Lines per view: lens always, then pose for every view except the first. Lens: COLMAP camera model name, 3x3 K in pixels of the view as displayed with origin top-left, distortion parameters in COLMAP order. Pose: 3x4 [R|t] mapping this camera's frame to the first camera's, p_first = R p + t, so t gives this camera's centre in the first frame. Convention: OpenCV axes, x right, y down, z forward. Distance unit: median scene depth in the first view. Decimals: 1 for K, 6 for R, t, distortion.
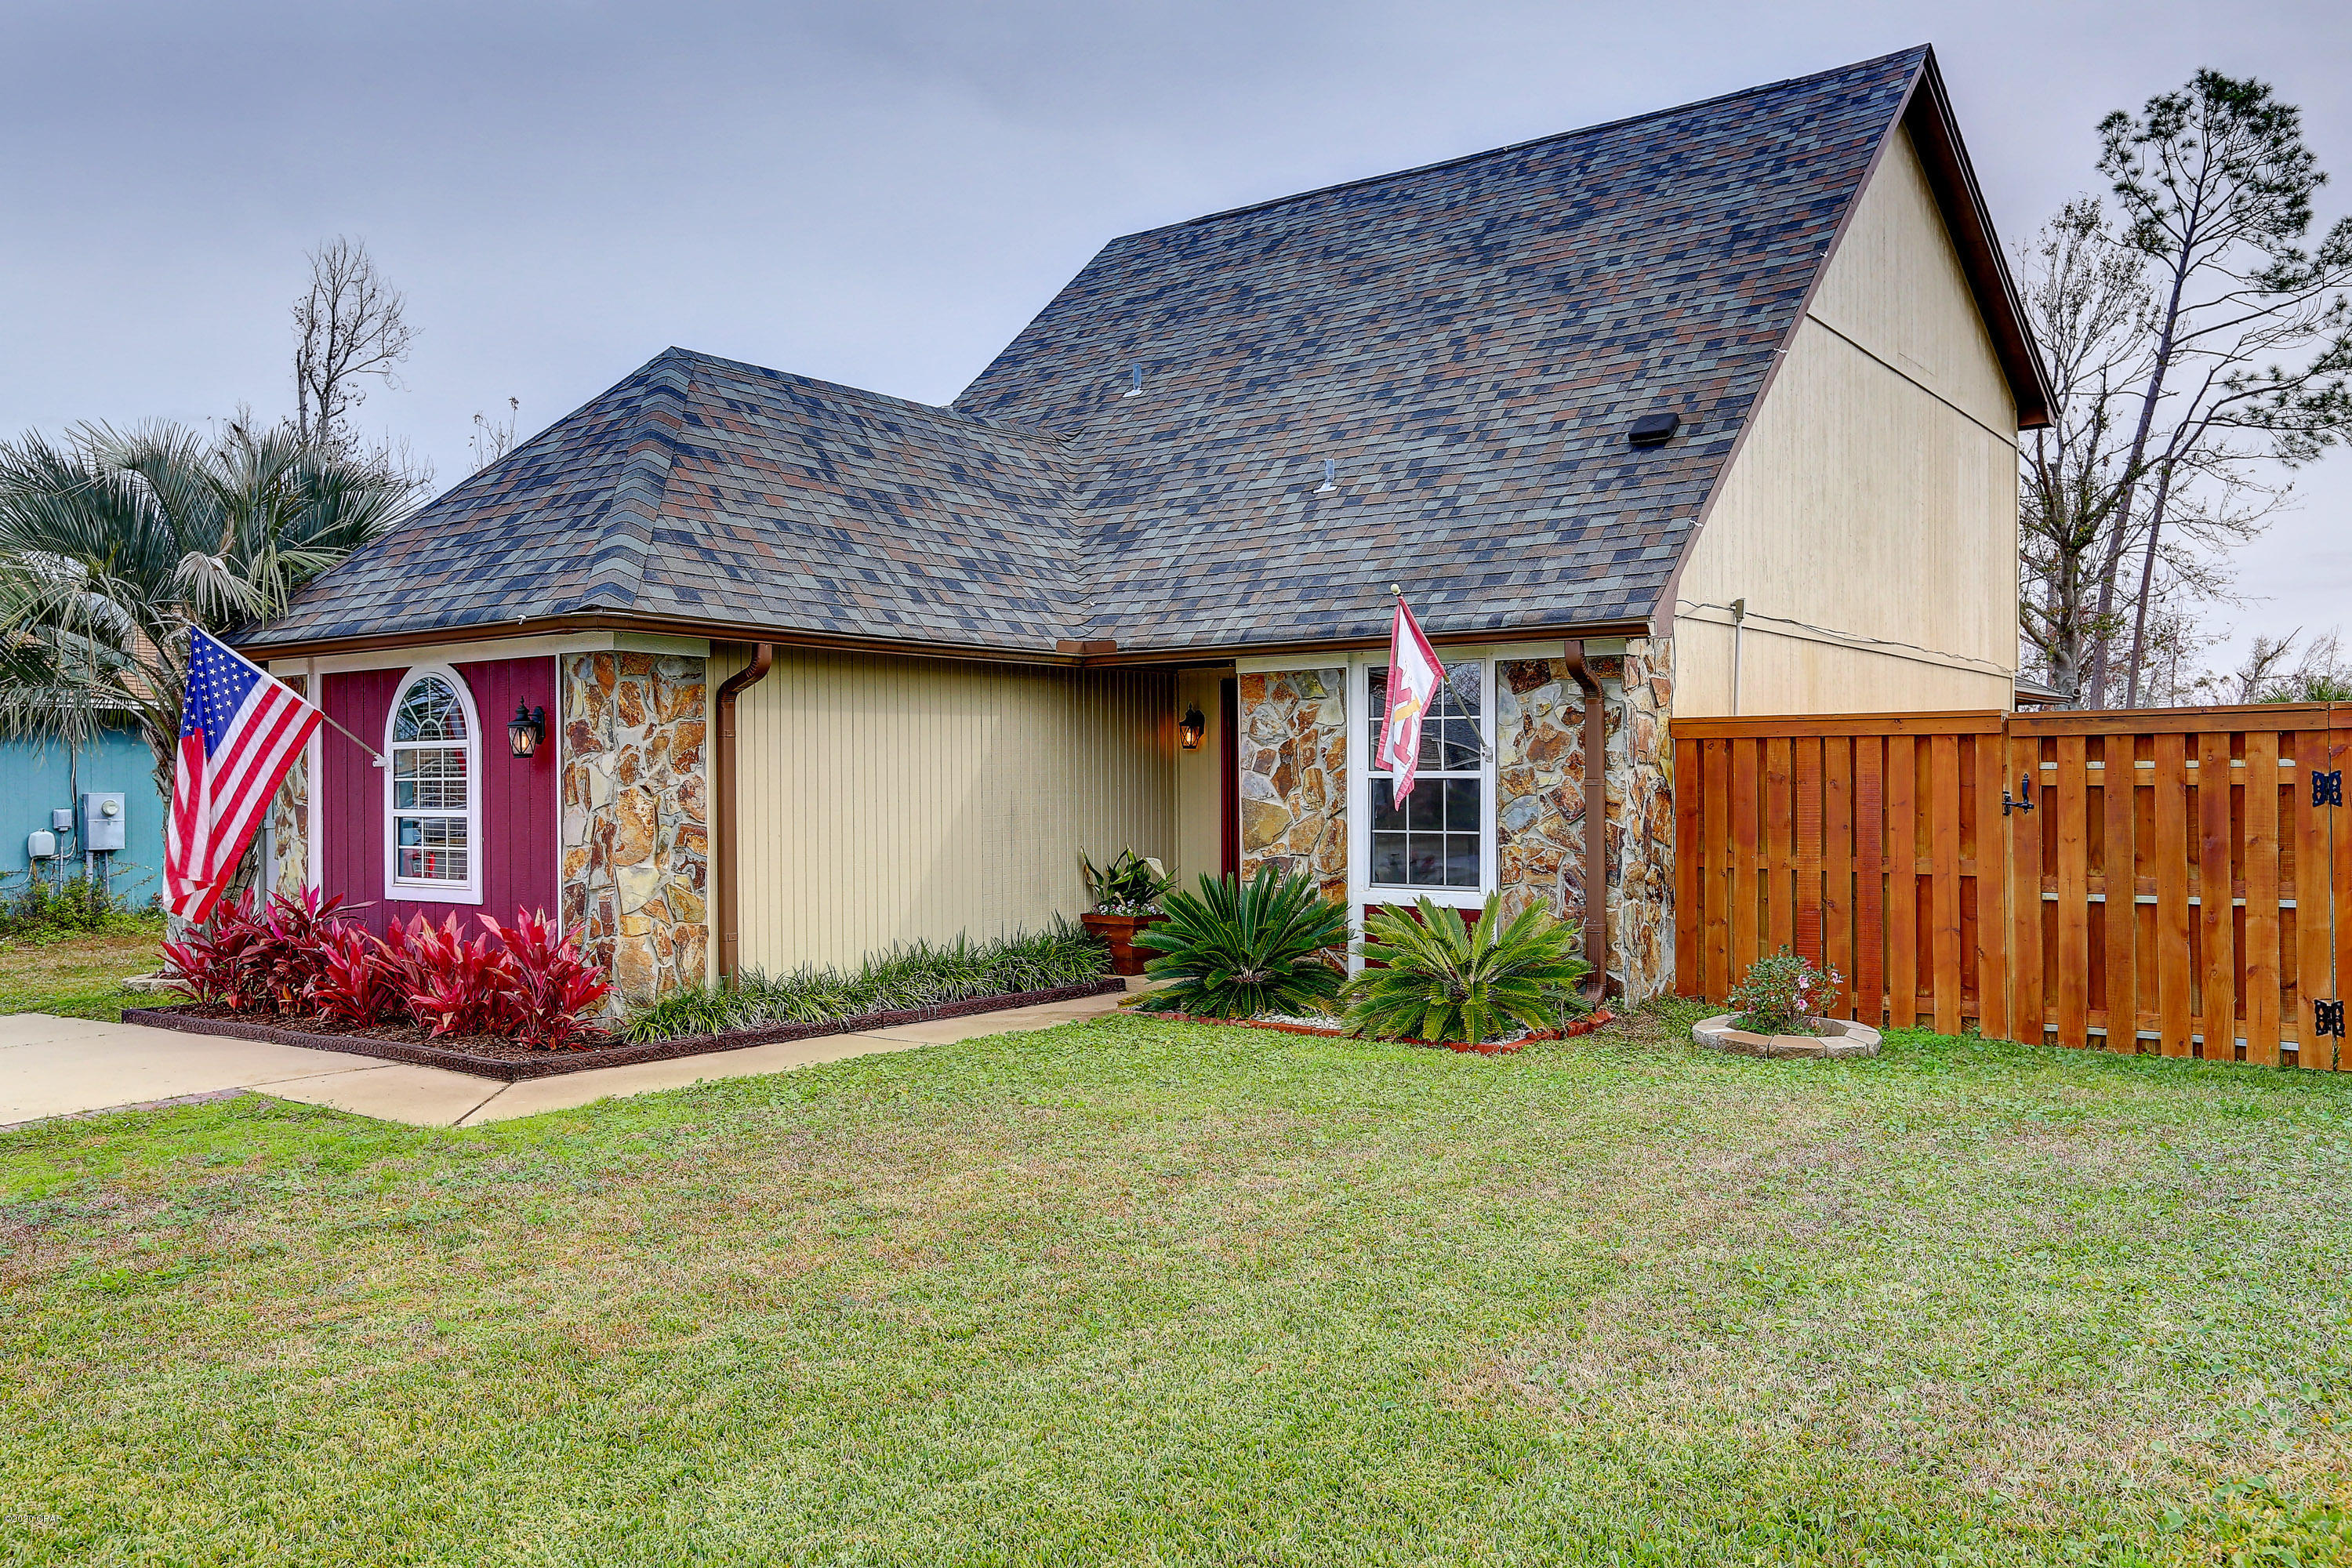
lens RADIAL K [[1807.4, 0, 1184.1], [0, 1807.4, 776.5], [0, 0, 1]] dist [0.004974, 0.021050]
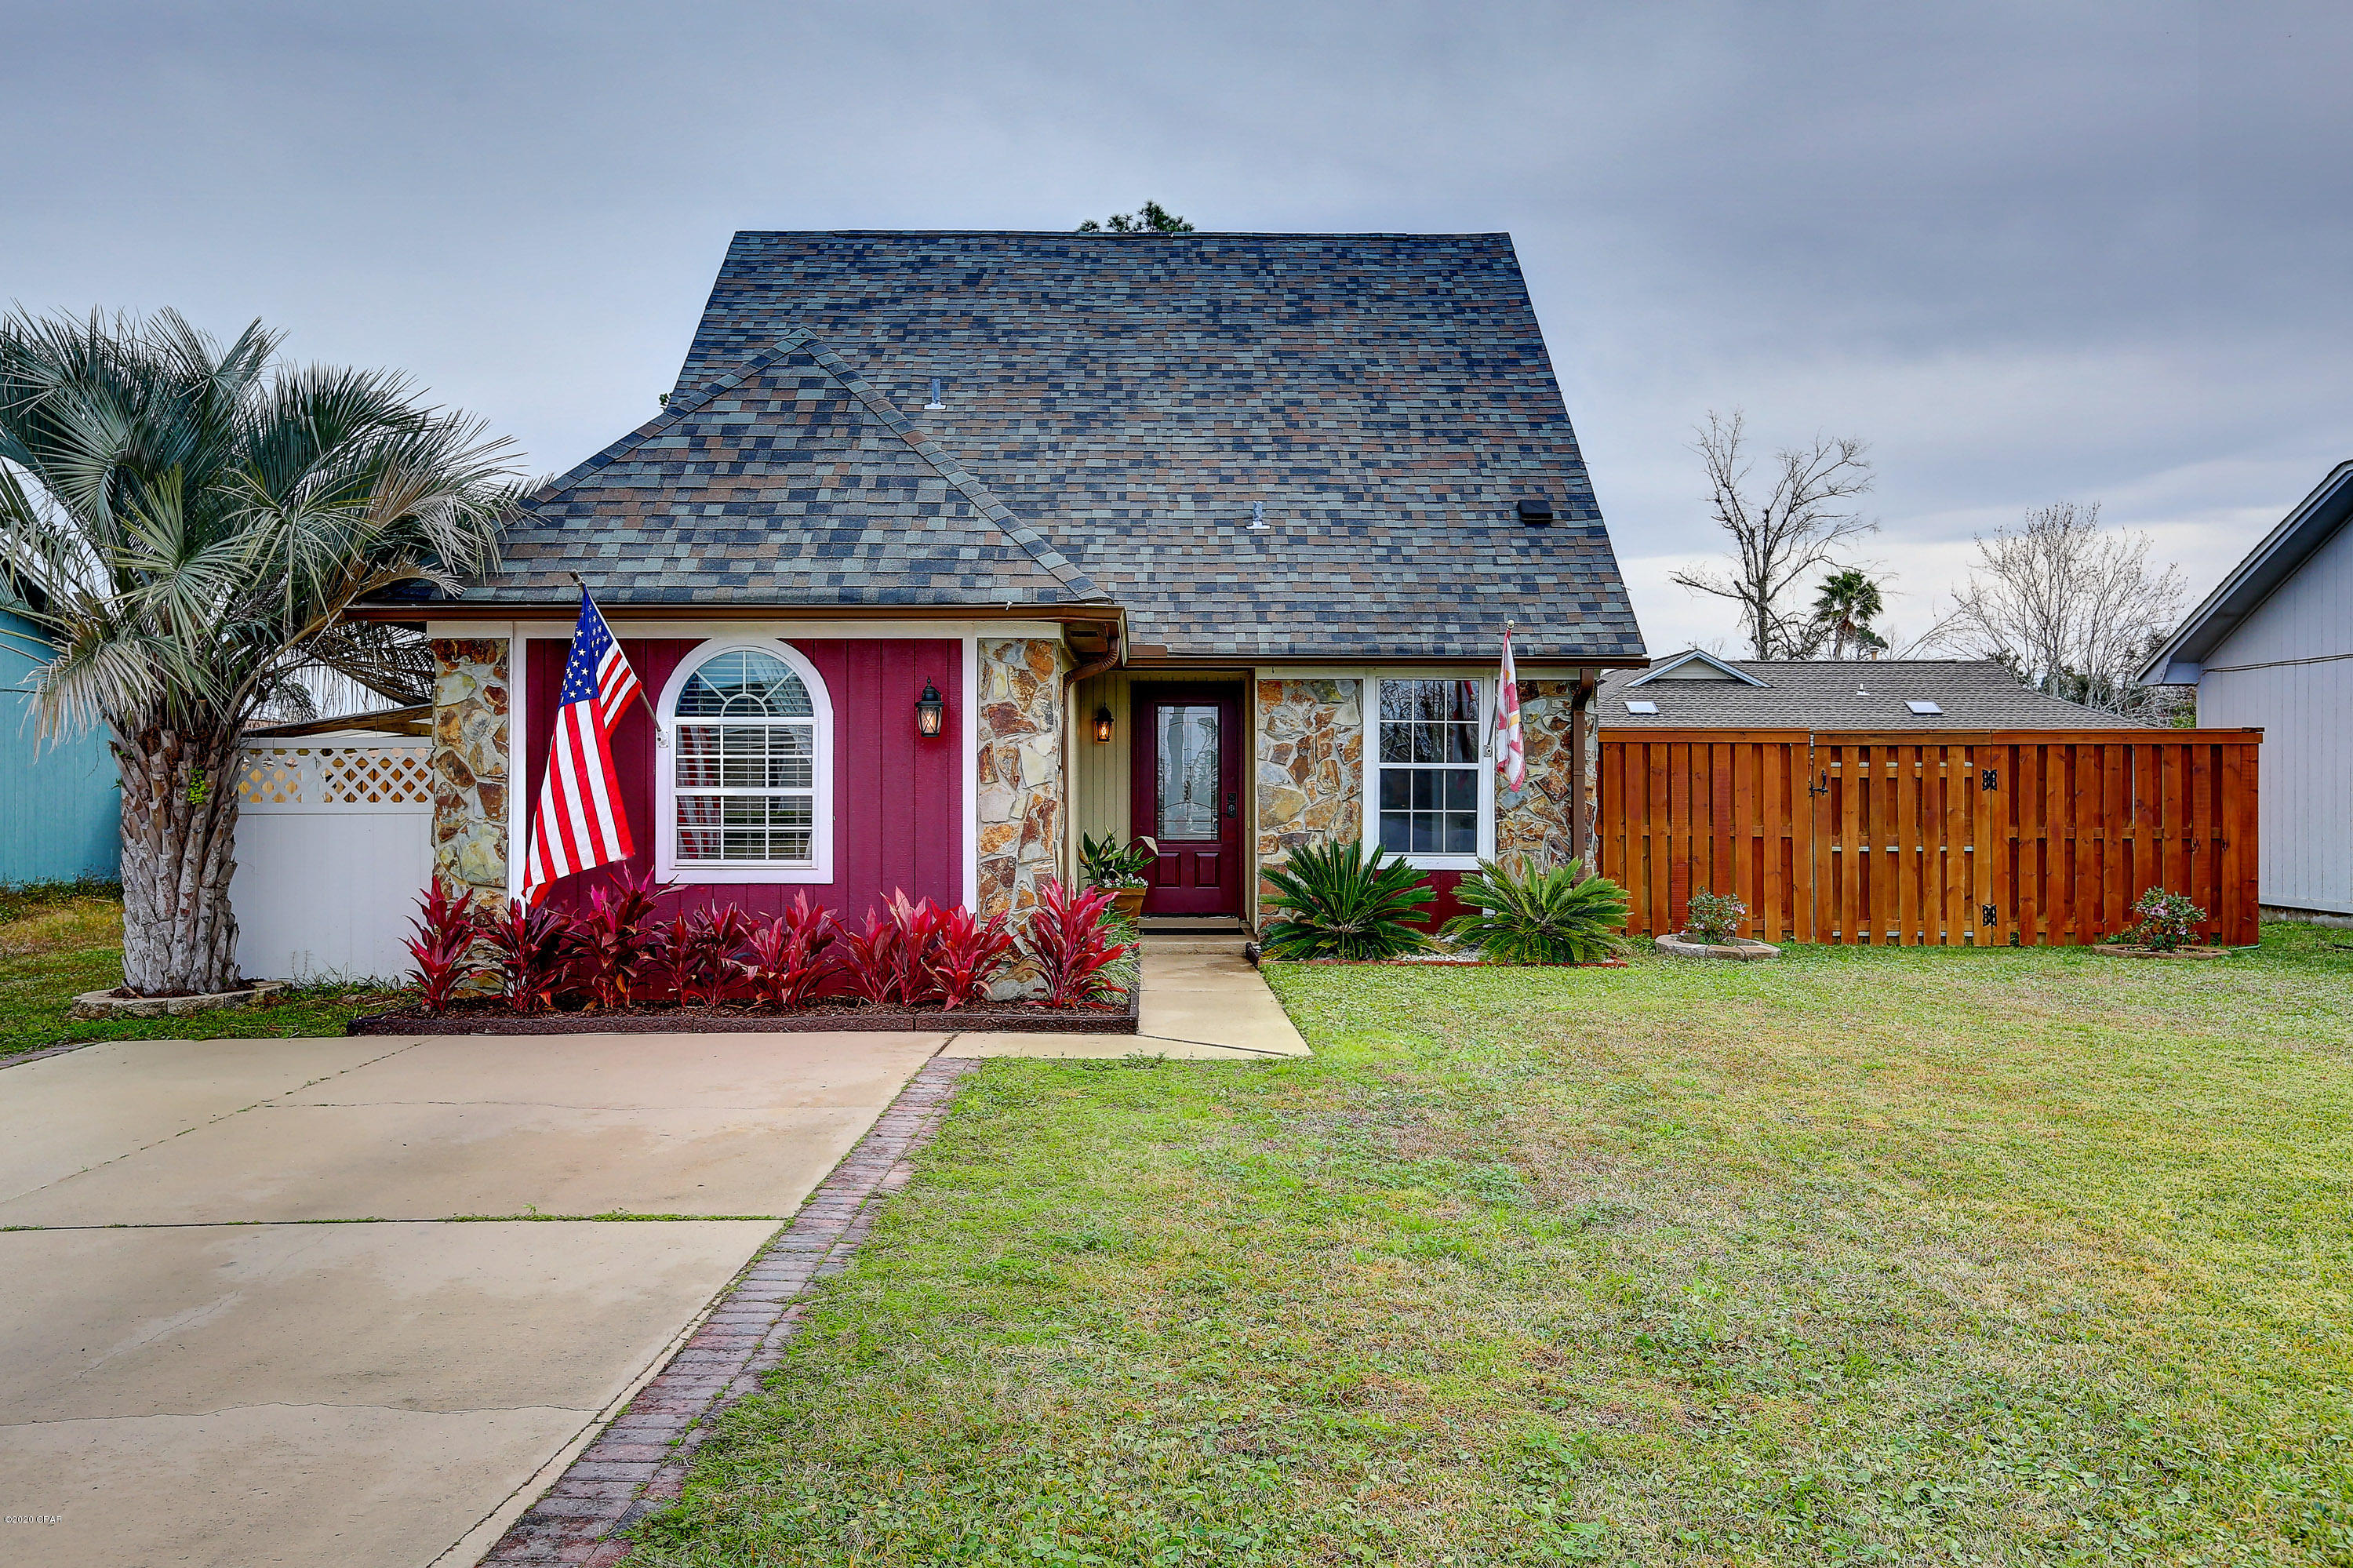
lens RADIAL K [[1808.3, 0, 1187.6], [0, 1808.3, 789.8], [0, 0, 1]] dist [0.004974, 0.021050]
pose [[0.797406, 0.005521, 0.603418, -0.831021], [-0.008293, 0.999964, 0.001810, 0.015931], [-0.603386, -0.006447, 0.797423, 0.090411]]
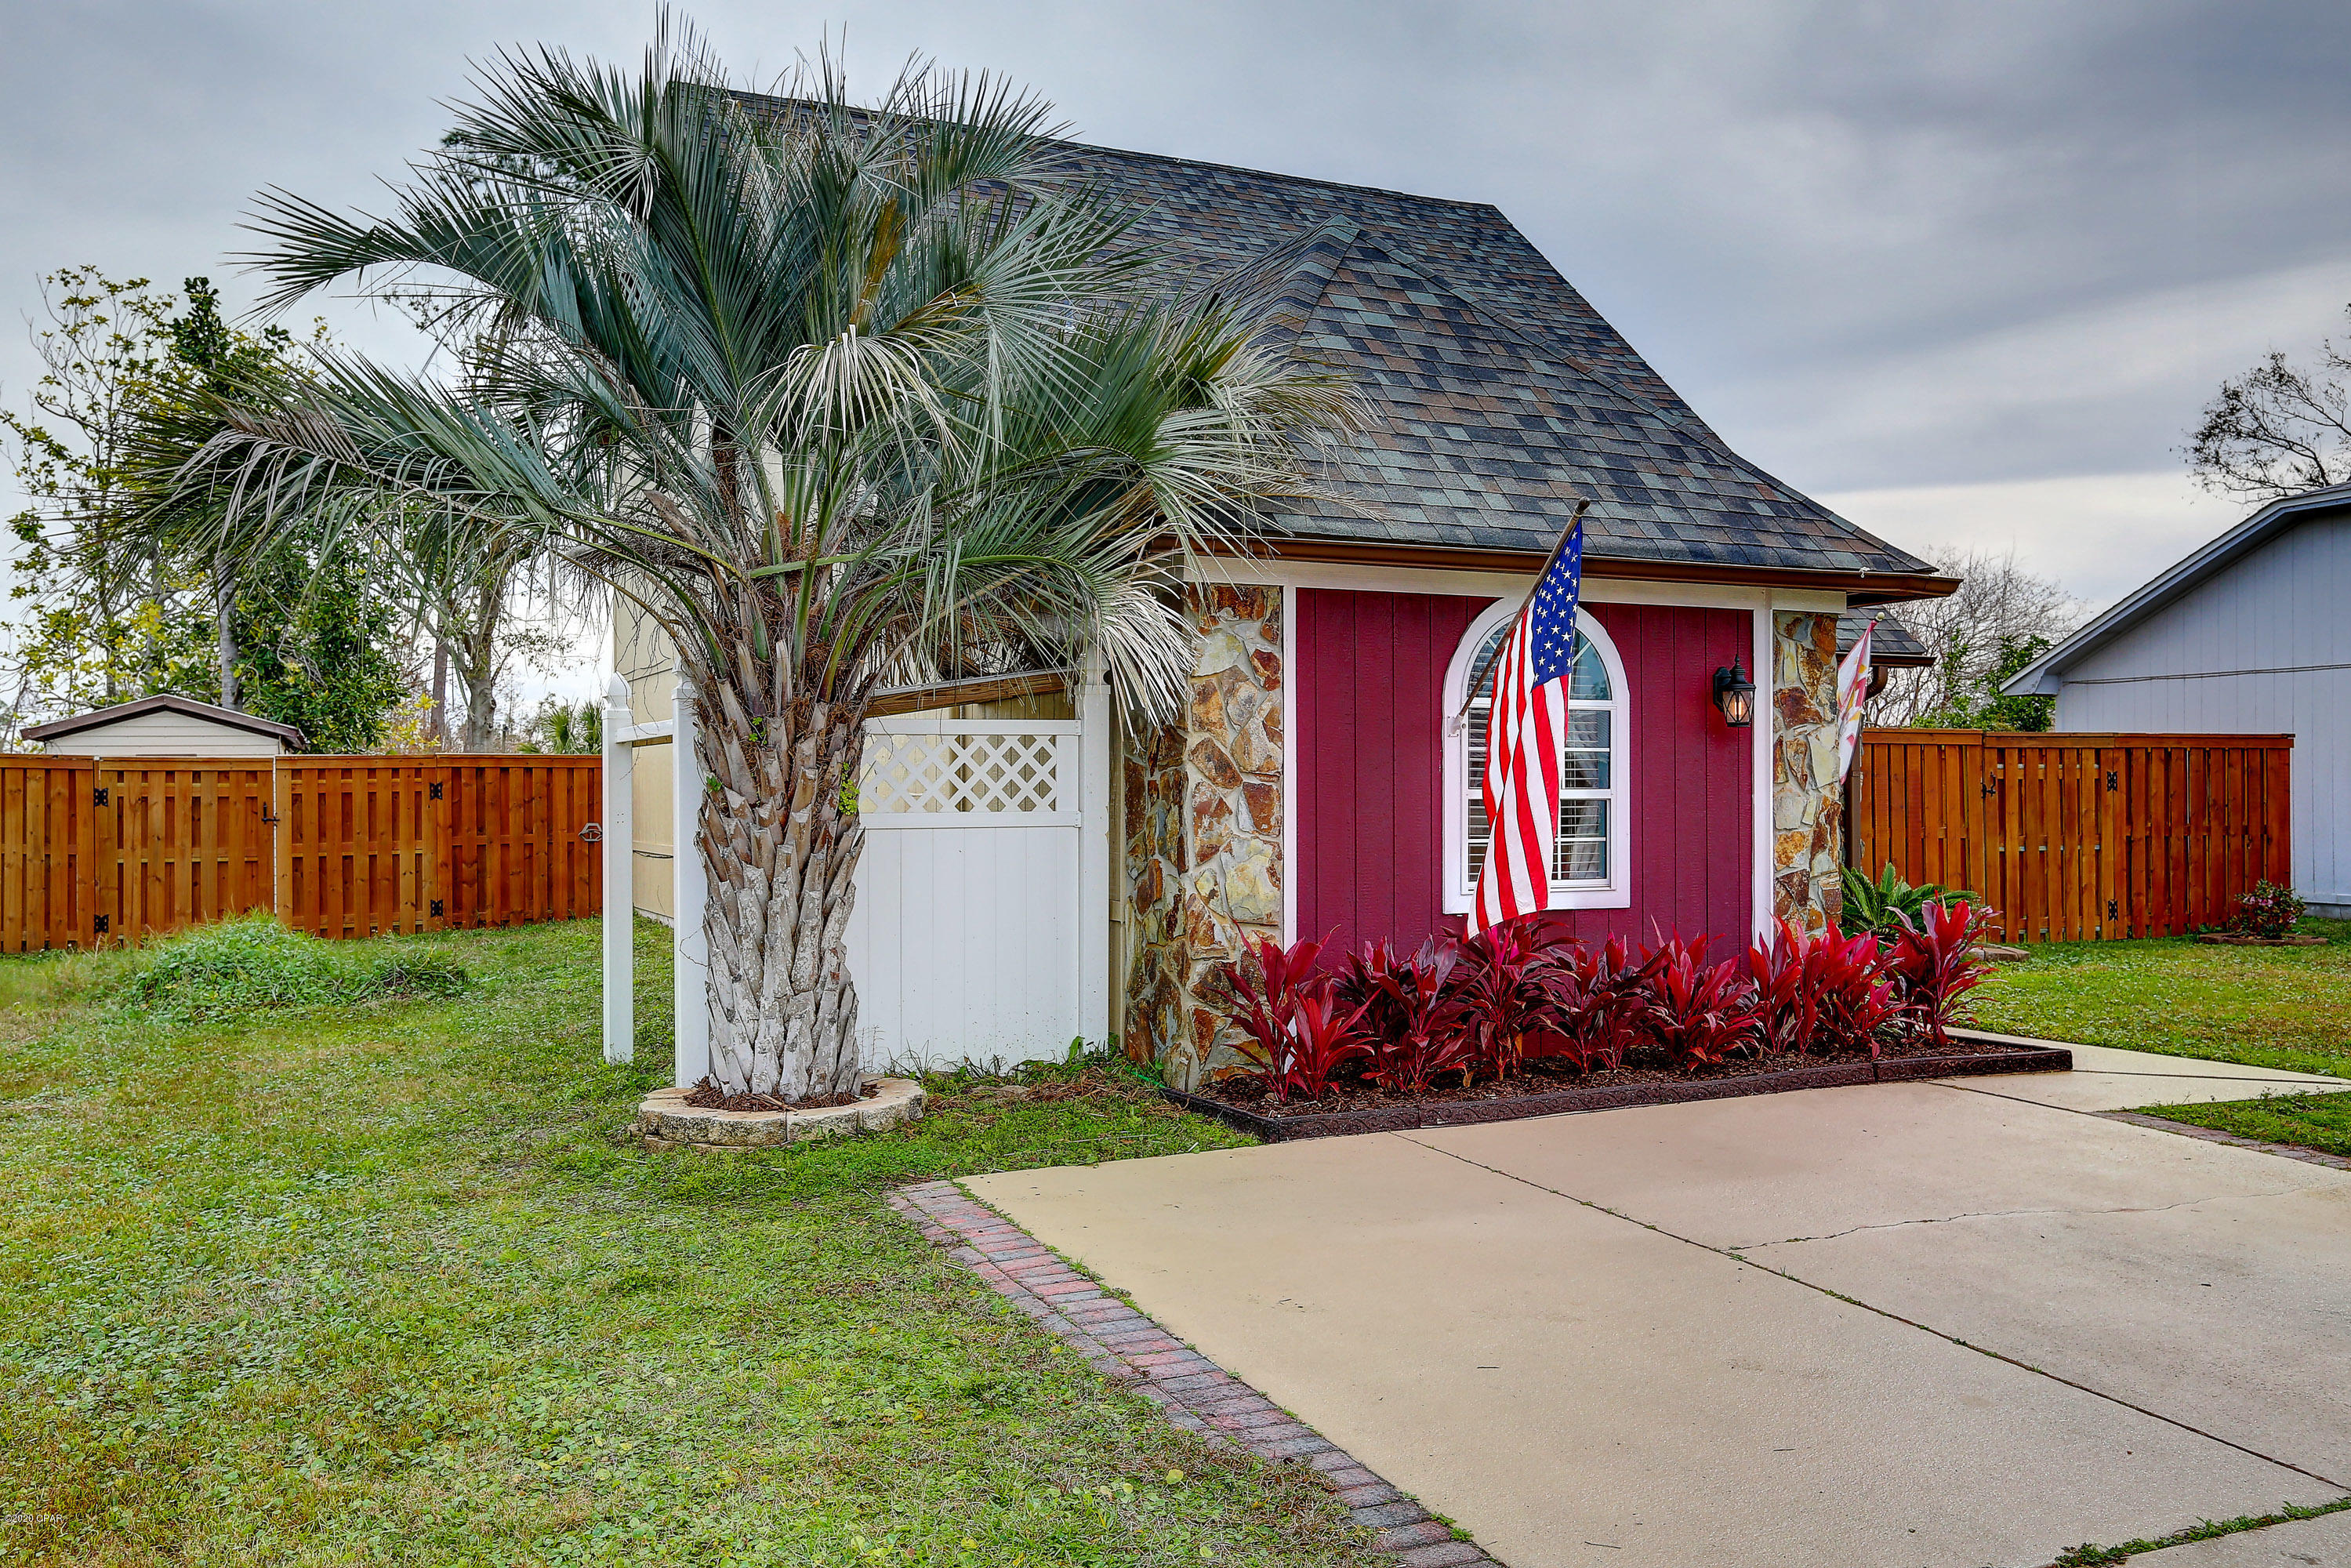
lens RADIAL K [[1899.3, 0, 1172.6], [0, 1899.3, 779.2], [0, 0, 1]] dist [0.012580, 0.009244]
pose [[0.479394, 0.011483, 0.877525, -1.220886], [-0.004361, 0.999933, -0.010703, 0.023820], [-0.877589, 0.001304, 0.479412, 0.771655]]
